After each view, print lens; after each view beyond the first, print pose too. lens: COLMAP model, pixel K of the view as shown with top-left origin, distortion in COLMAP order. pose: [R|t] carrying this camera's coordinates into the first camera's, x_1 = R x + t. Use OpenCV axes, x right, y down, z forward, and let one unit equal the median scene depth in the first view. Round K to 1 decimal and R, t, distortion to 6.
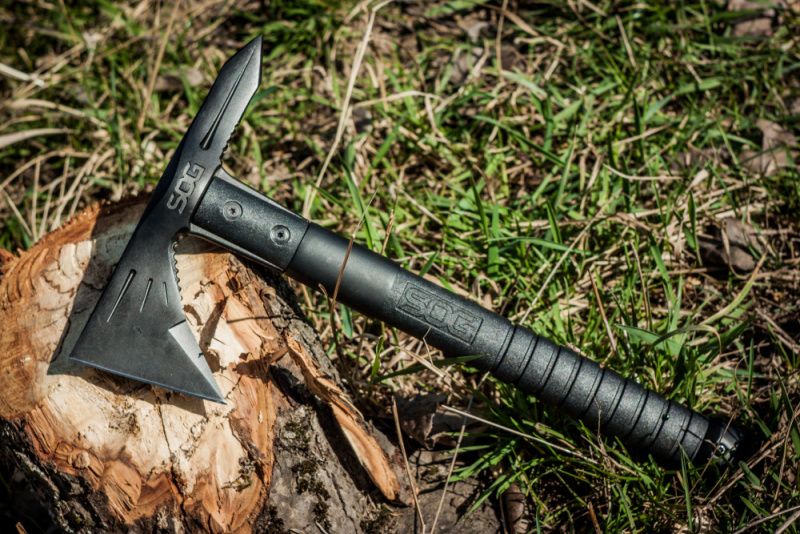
lens RADIAL K [[2086.2, 0, 400.2], [0, 2086.2, 266.4], [0, 0, 1]] dist [-0.081728, 0.000000]
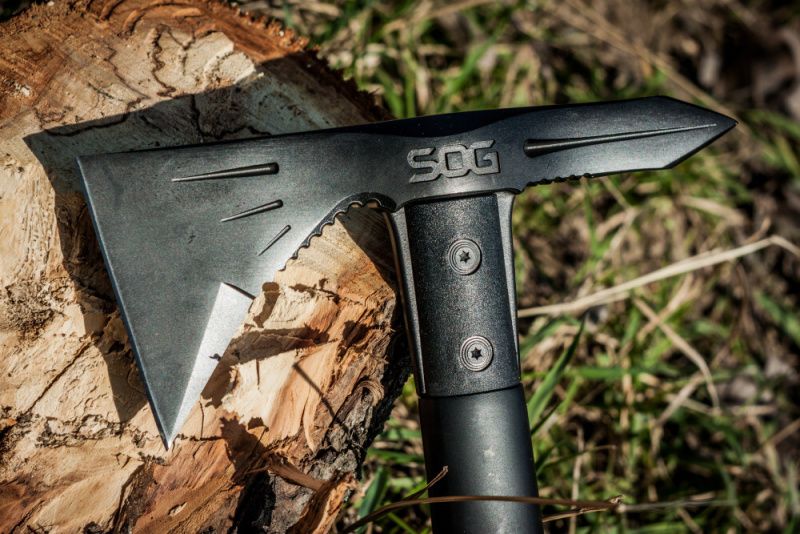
lens RADIAL K [[2086.2, 0, 399.1], [0, 2086.2, 267.1], [0, 0, 1]] dist [-0.081728, 0.000000]
pose [[0.554502, 0.831476, 0.034273, -0.106228], [-0.826618, 0.555082, -0.092668, 0.039902], [-0.096076, 0.023054, 0.995107, 0.453524]]
